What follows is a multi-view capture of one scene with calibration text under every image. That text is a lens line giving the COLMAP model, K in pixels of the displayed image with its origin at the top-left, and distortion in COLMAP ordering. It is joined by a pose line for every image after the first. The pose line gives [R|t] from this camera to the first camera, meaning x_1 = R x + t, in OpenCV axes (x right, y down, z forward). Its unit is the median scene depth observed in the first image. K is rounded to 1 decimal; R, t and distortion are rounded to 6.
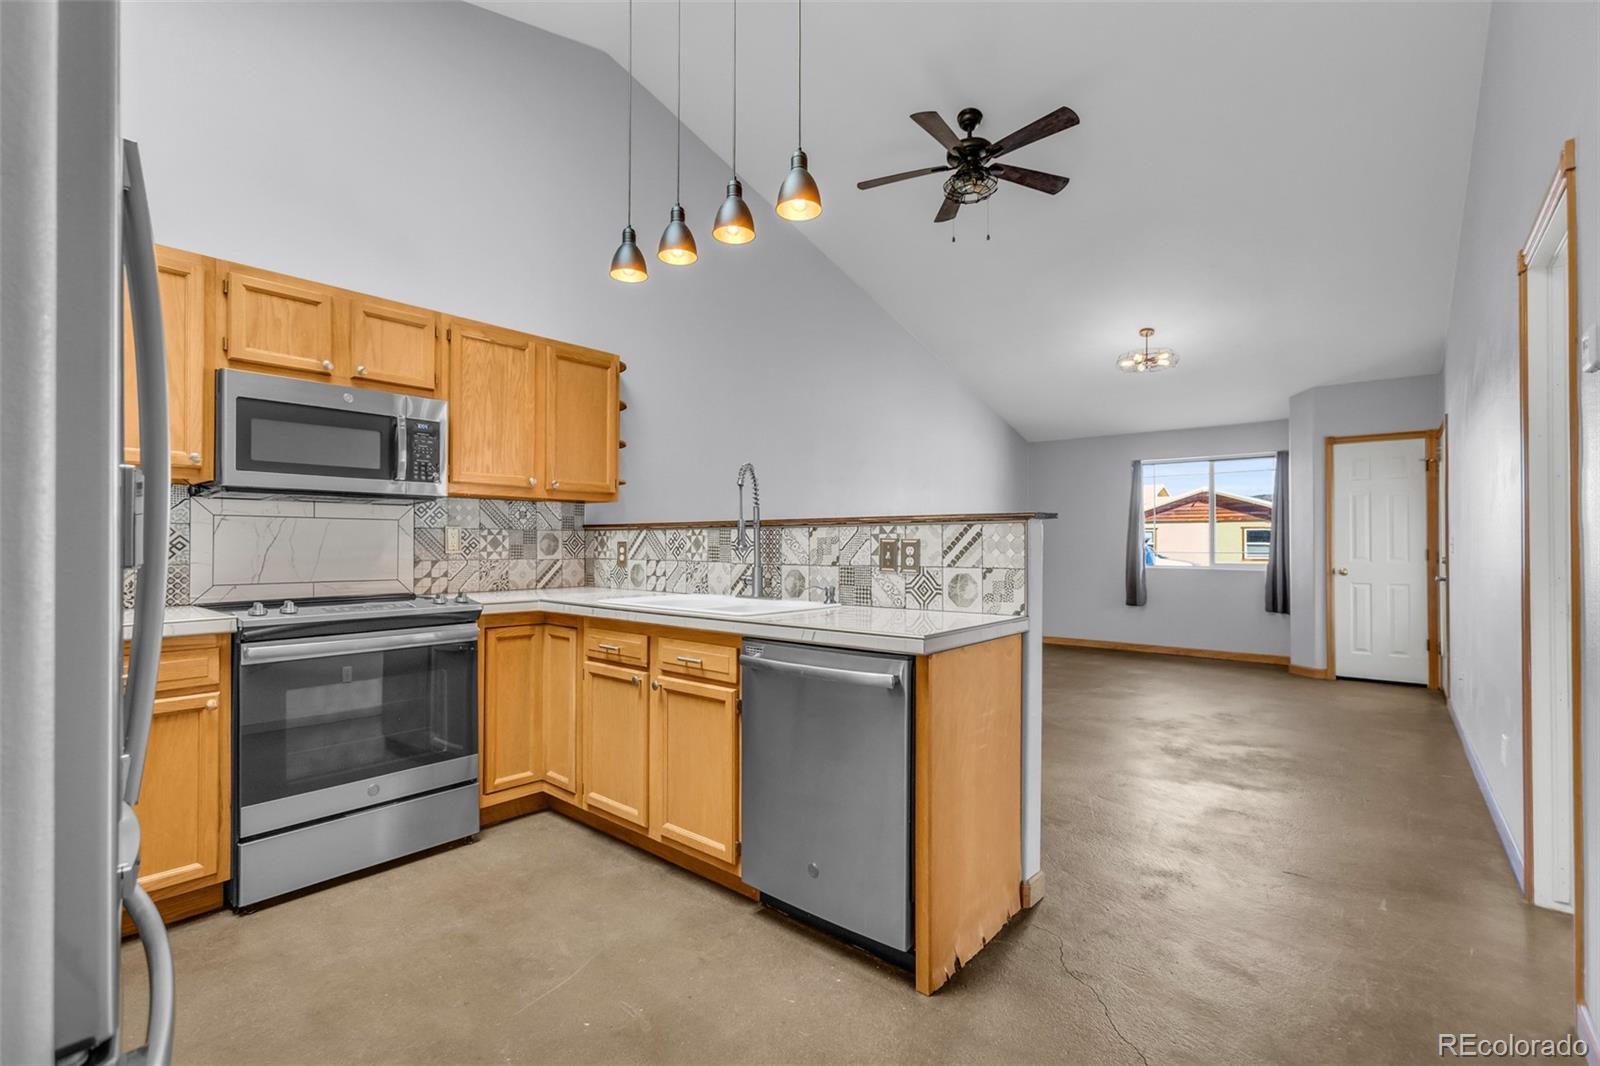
lens RADIAL K [[720.8, 0, 795.0], [0, 720.8, 536.0], [0, 0, 1]] dist [-0.014718, 0.010589]
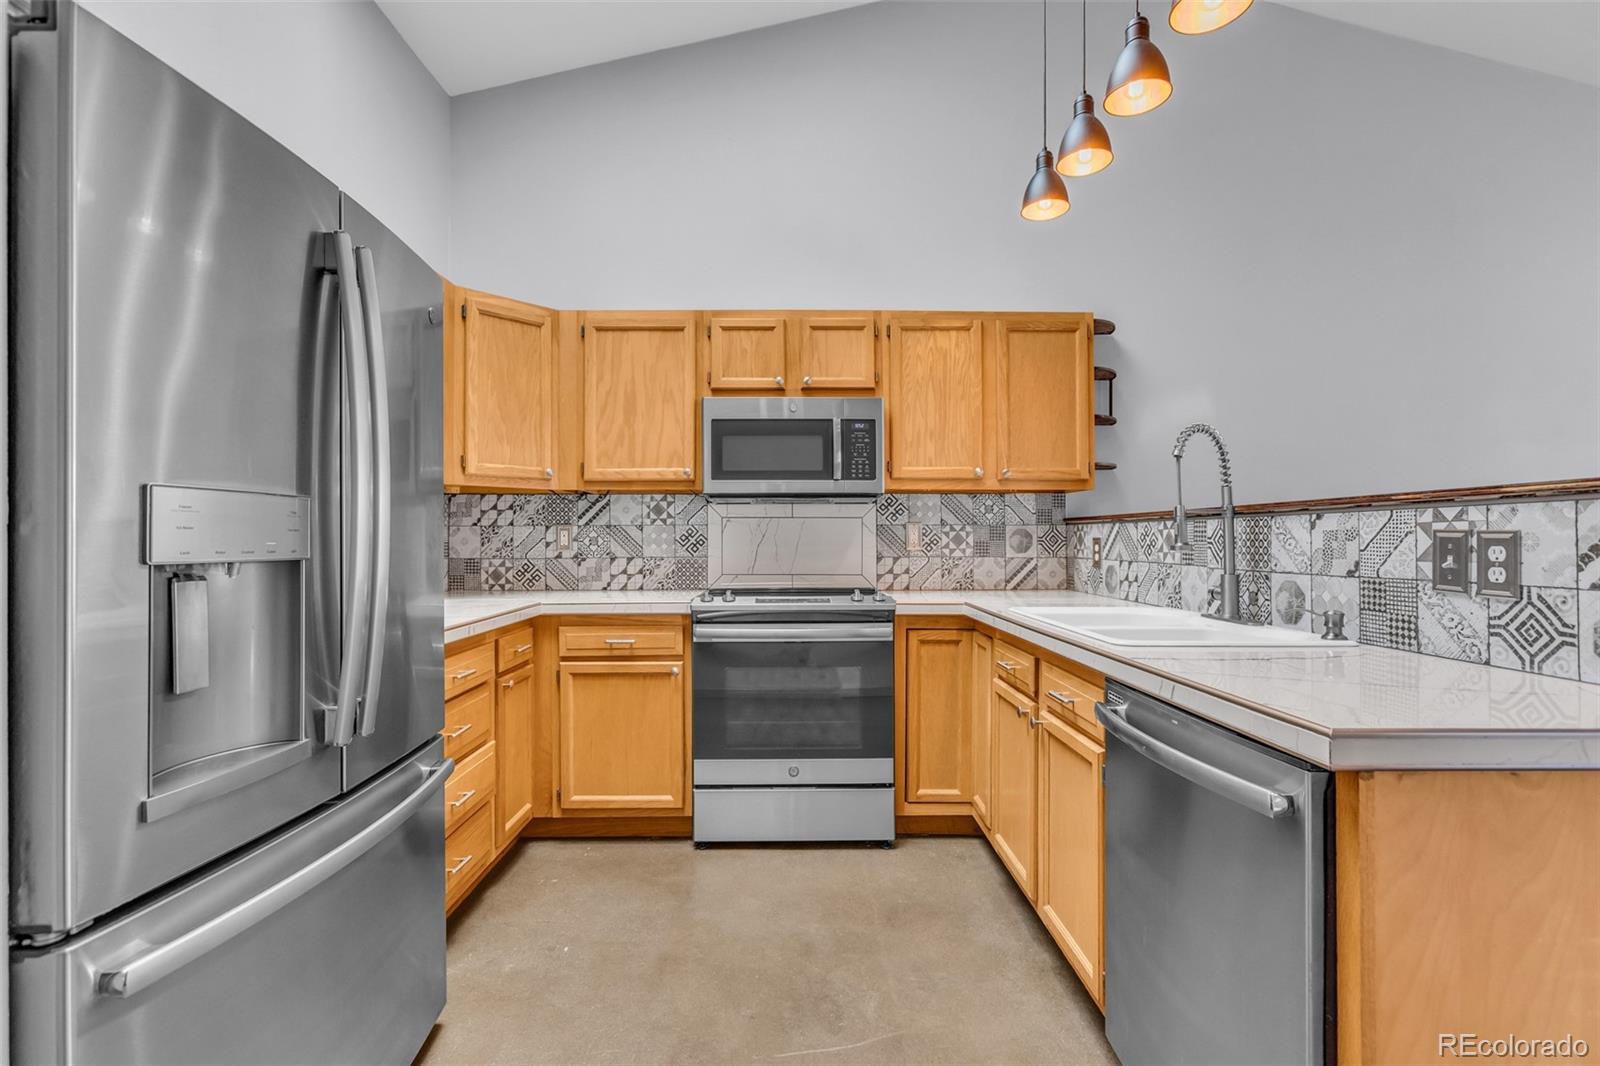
lens RADIAL K [[720.8, 0, 791.0], [0, 720.8, 535.6], [0, 0, 1]] dist [-0.014718, 0.010589]
pose [[0.654838, -0.005893, -0.755747, 0.171937], [0.010212, 0.999947, 0.001052, 0.001327], [0.755700, -0.008407, 0.654863, 0.227345]]
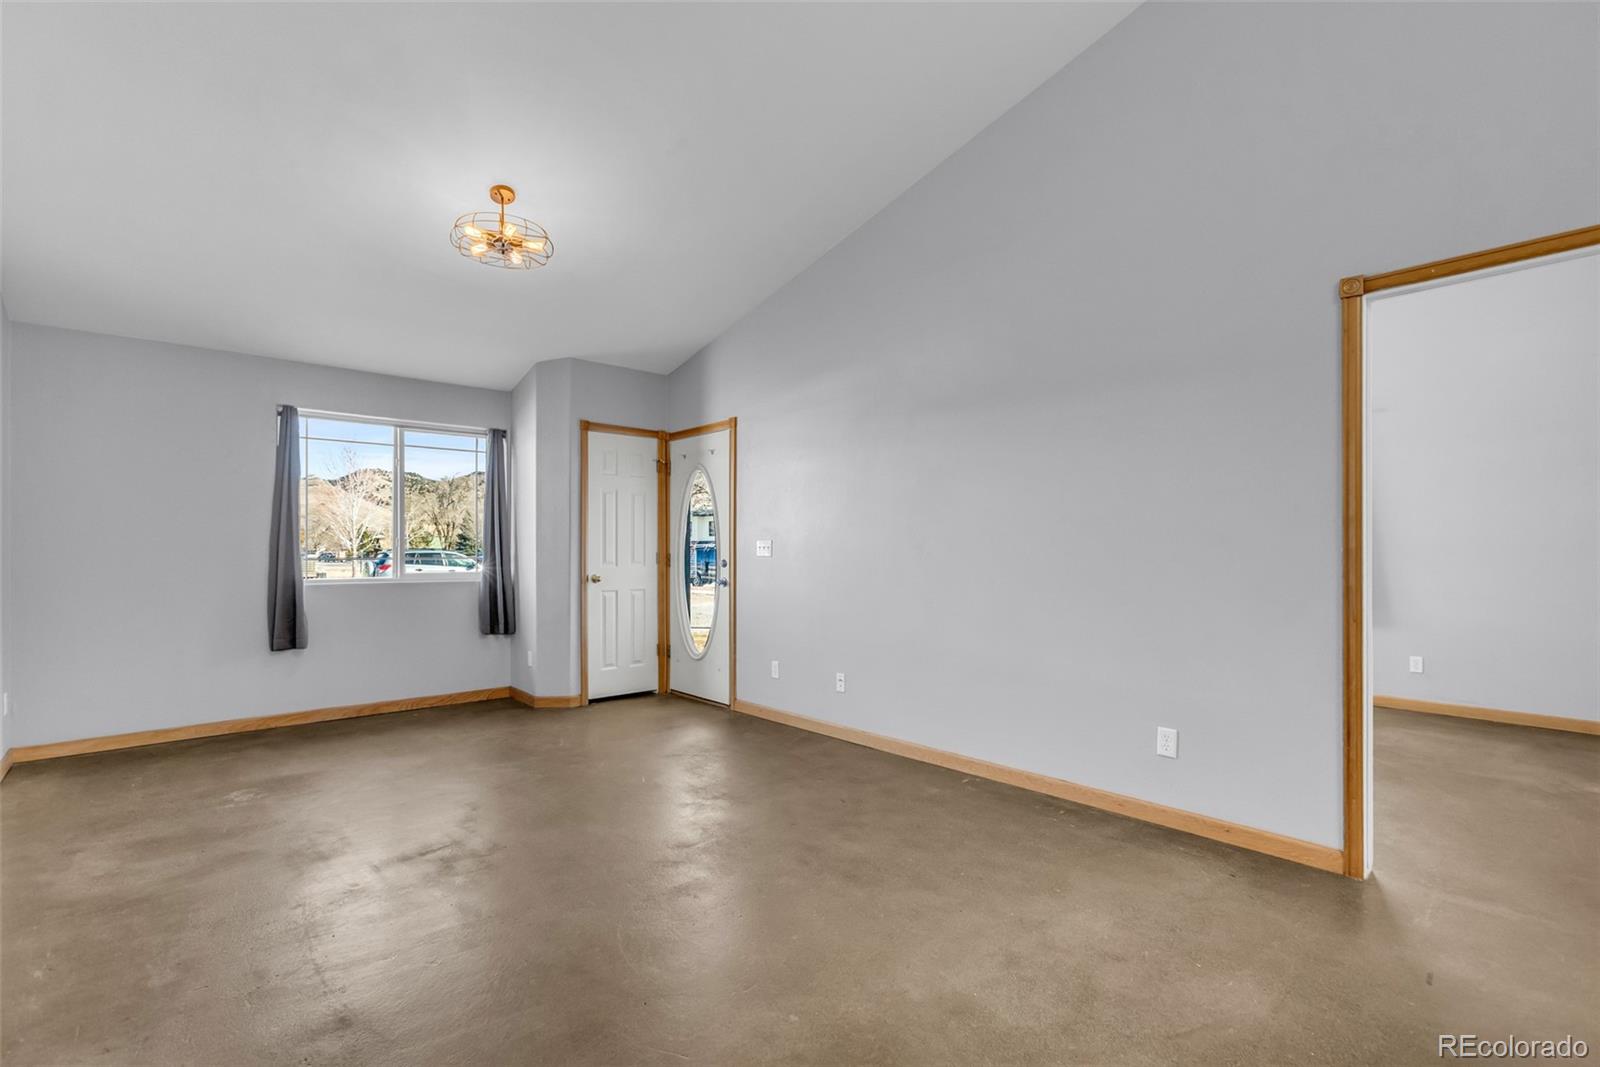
lens RADIAL K [[720.8, 0, 789.5], [0, 720.8, 546.2], [0, 0, 1]] dist [-0.014718, 0.010589]
pose [[0.148250, -0.000261, 0.988950, -0.125375], [-0.011585, 0.999931, 0.002001, 0.011743], [-0.988882, -0.011753, 0.148237, 1.240119]]
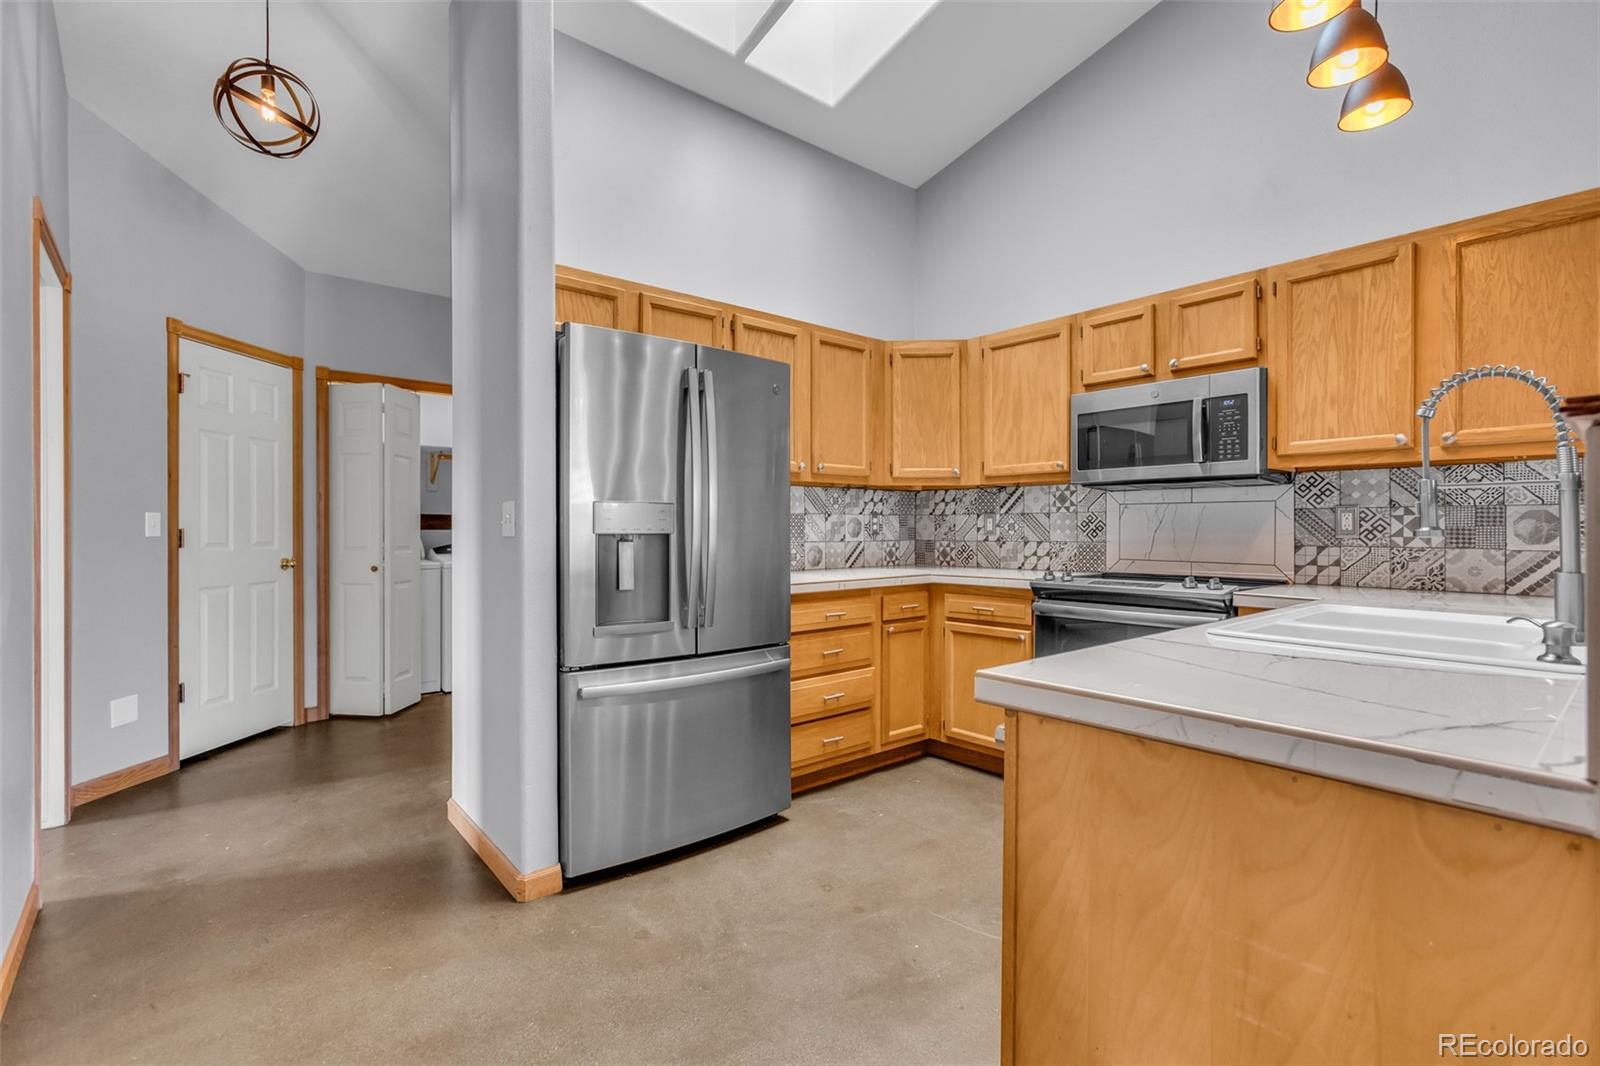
lens RADIAL K [[720.8, 0, 793.1], [0, 720.8, 530.1], [0, 0, 1]] dist [-0.014718, 0.010589]
pose [[-0.168003, 0.002640, -0.985783, 0.457644], [0.010141, 0.999948, 0.000950, 0.008118], [0.985734, -0.009838, -0.168021, 0.530393]]
